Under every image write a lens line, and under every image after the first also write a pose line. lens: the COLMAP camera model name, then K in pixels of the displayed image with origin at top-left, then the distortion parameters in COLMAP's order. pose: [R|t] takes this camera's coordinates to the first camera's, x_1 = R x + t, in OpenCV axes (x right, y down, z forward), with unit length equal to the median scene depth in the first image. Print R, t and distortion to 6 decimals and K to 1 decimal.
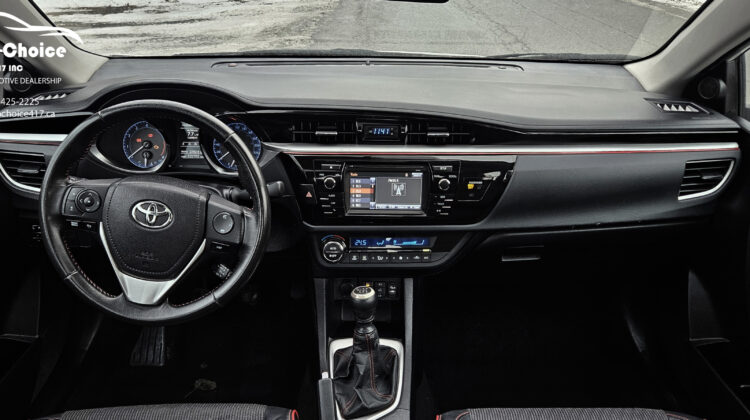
lens RADIAL K [[587.5, 0, 367.5], [0, 587.5, 210.0], [0, 0, 1]] dist [0.029309, -0.001046]
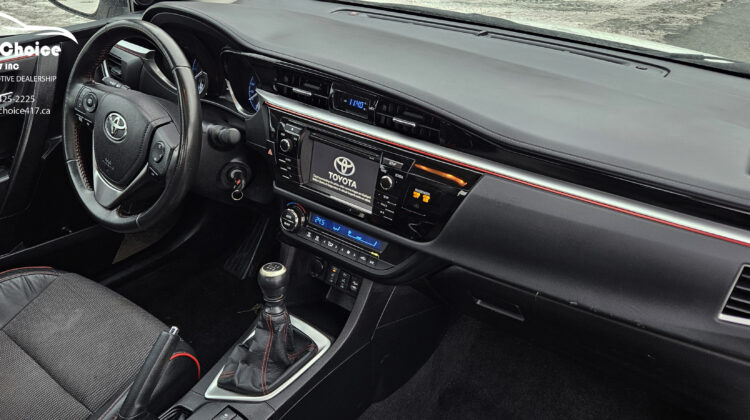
lens RADIAL K [[587.5, 0, 367.5], [0, 587.5, 210.0], [0, 0, 1]] dist [0.029309, -0.001046]
pose [[0.801582, 0.311091, -0.510577, 0.528367], [-0.282287, 0.949716, 0.135478, -0.108433], [0.527049, 0.035532, 0.849092, 0.287111]]
